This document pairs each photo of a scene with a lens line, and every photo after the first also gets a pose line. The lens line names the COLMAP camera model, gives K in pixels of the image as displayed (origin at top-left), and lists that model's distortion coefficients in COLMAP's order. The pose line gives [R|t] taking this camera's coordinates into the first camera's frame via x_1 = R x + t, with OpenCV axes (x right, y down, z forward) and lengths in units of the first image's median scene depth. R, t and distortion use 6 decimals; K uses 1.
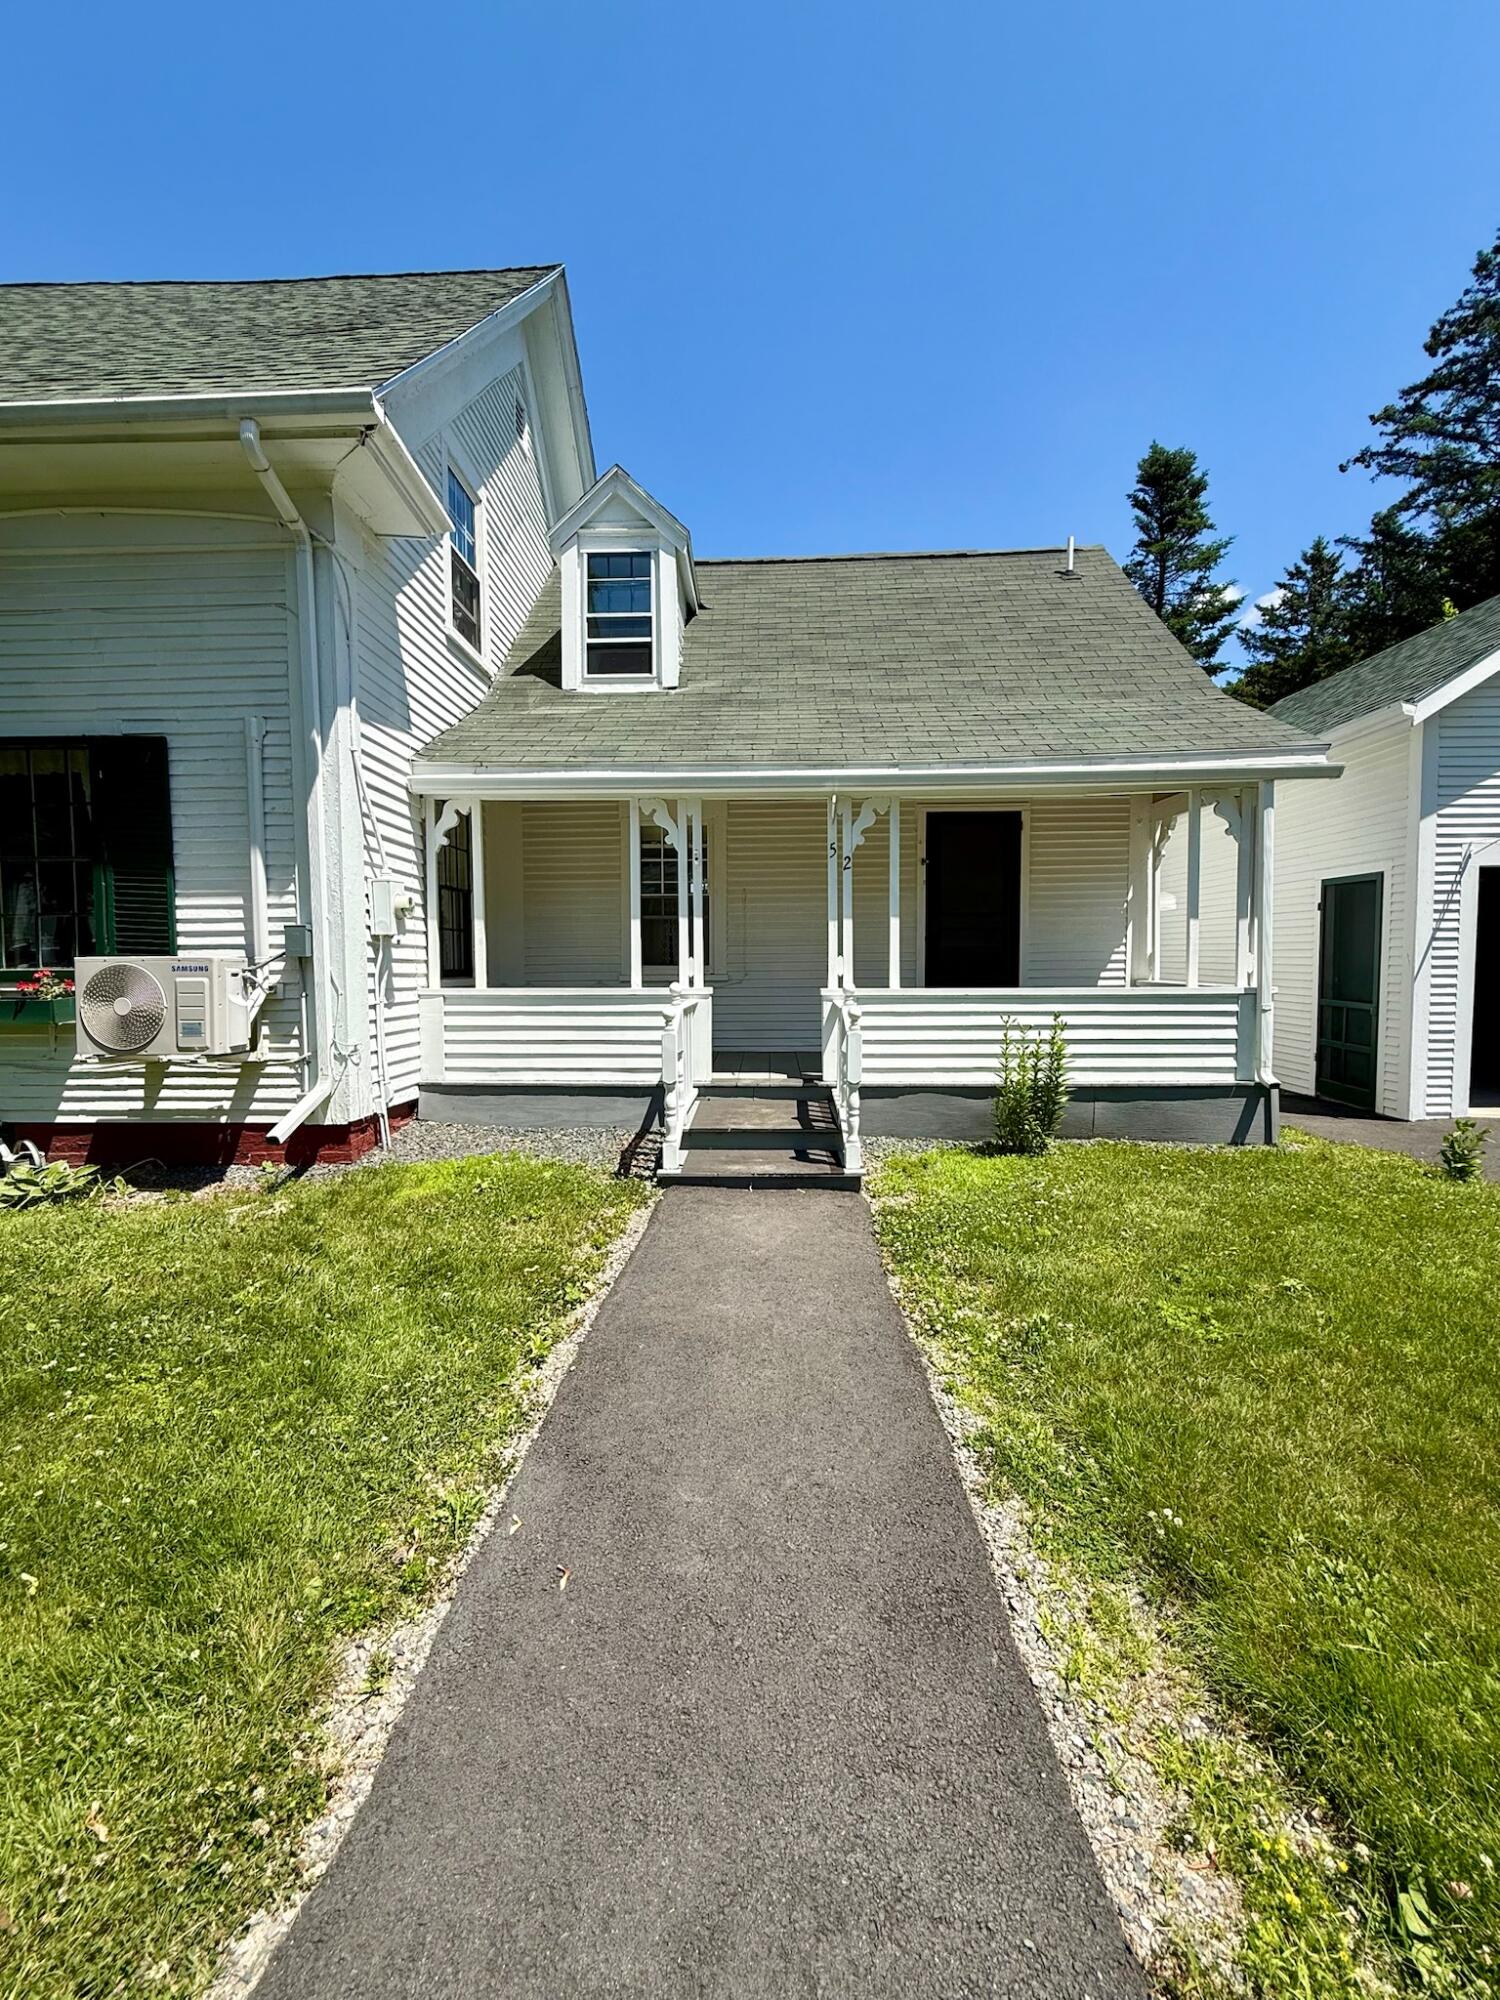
lens RADIAL K [[810.9, 0, 738.9], [0, 810.9, 1000.0], [0, 0, 1]] dist [-0.002192, -0.000033]
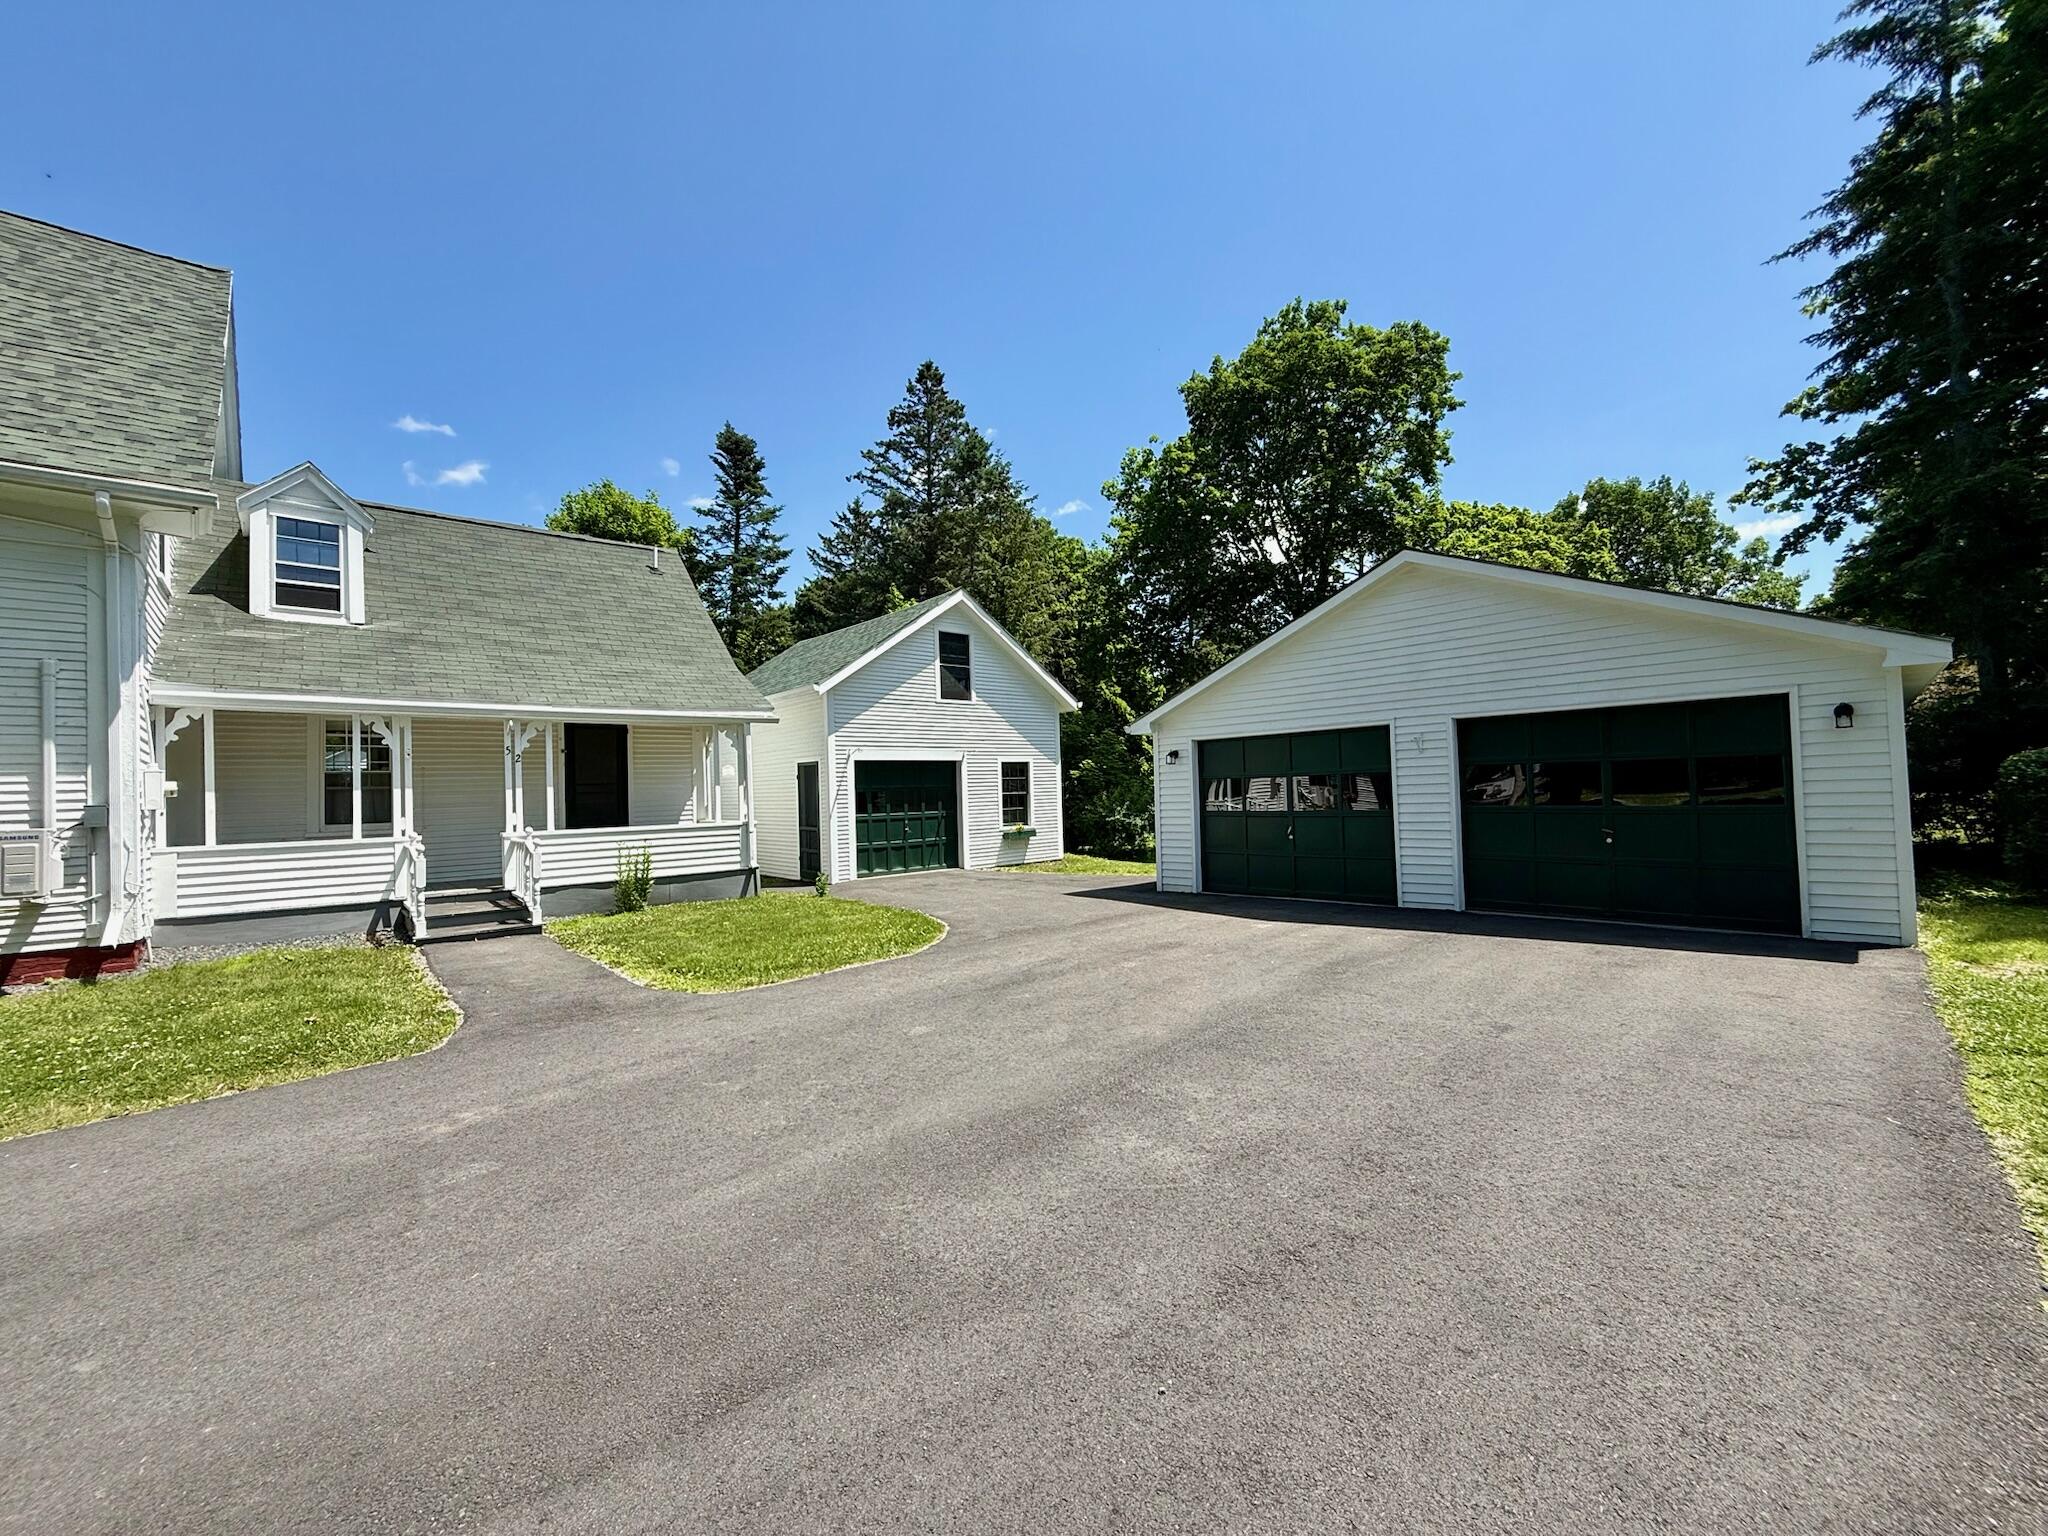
lens RADIAL K [[830.3, 0, 1025.9], [0, 830.3, 767.5], [0, 0, 1]] dist [-0.002192, -0.000033]
pose [[0.720332, 0.002903, 0.693623, -0.285951], [0.063934, 0.995456, -0.070562, 0.039003], [-0.690676, 0.095174, 0.716874, -0.917300]]
